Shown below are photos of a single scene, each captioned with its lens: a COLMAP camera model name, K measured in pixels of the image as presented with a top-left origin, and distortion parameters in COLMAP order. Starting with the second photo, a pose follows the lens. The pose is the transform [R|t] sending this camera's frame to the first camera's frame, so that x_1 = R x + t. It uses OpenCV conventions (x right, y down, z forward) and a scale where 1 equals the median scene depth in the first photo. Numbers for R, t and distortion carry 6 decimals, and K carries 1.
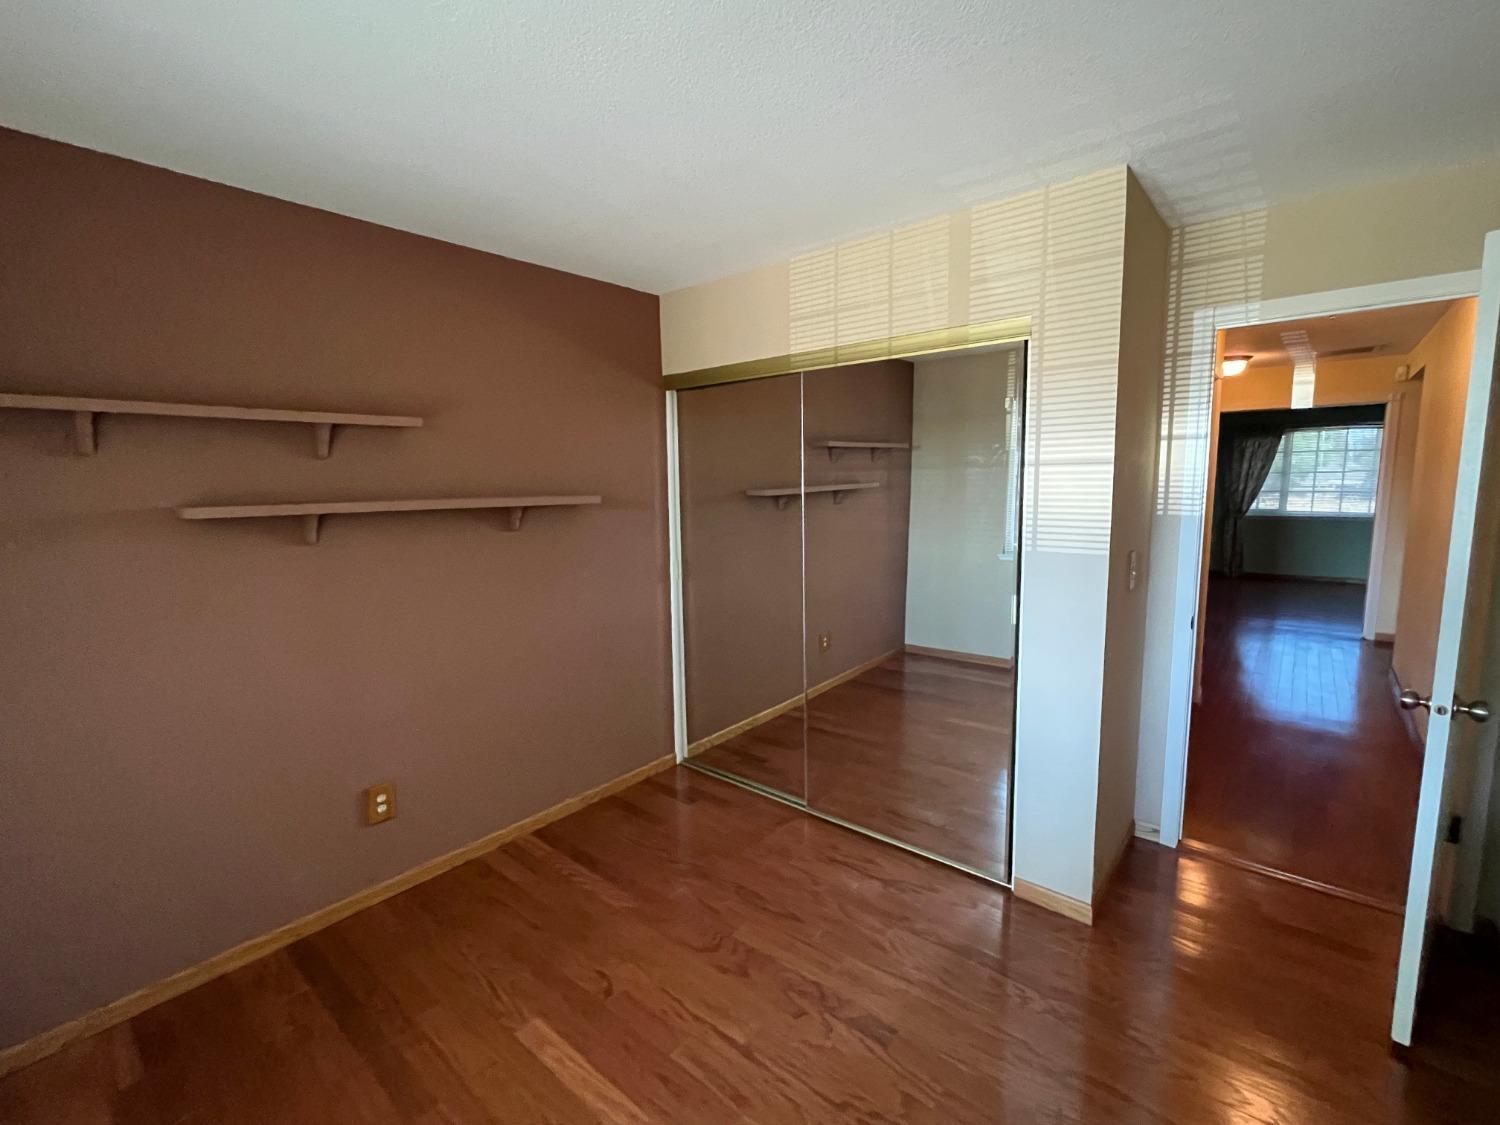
lens RADIAL K [[659.9, 0, 746.9], [0, 659.9, 567.0], [0, 0, 1]] dist [-0.002997, 0.000104]
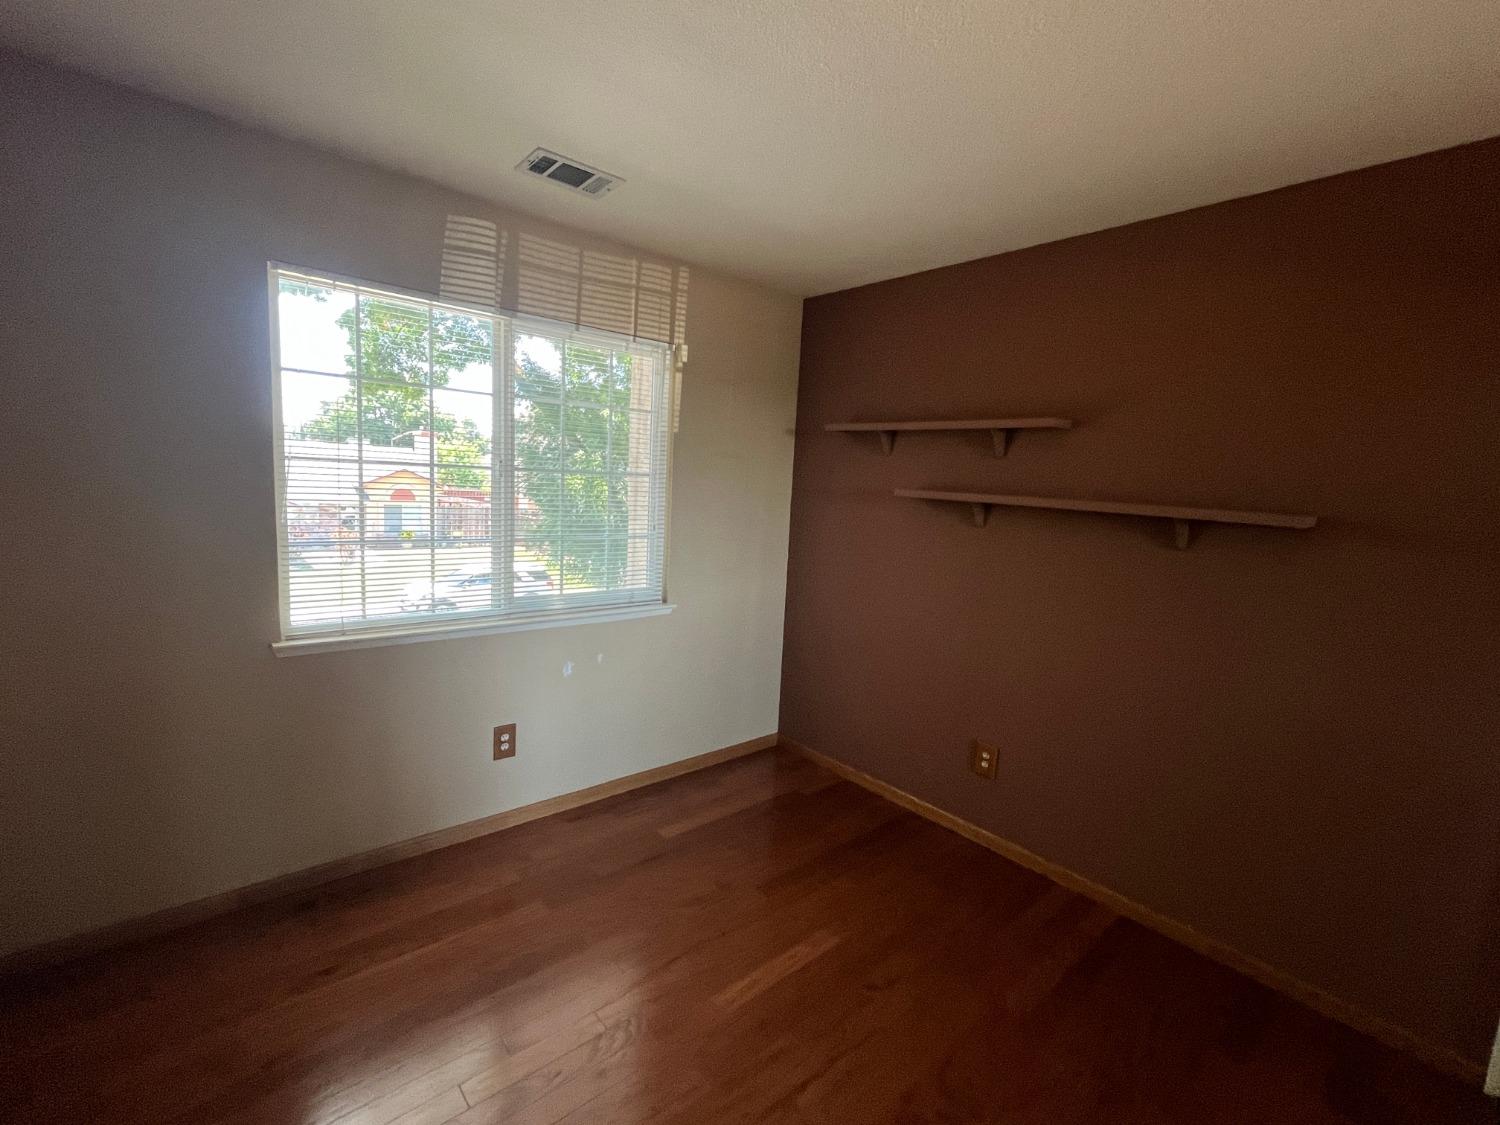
lens RADIAL K [[659.9, 0, 747.0], [0, 659.9, 560.5], [0, 0, 1]] dist [-0.002997, 0.000104]
pose [[-0.156756, 0.135924, -0.978239, 0.582417], [-0.178355, 0.970304, 0.163402, -0.089195], [0.971400, 0.200088, -0.127858, 0.678359]]
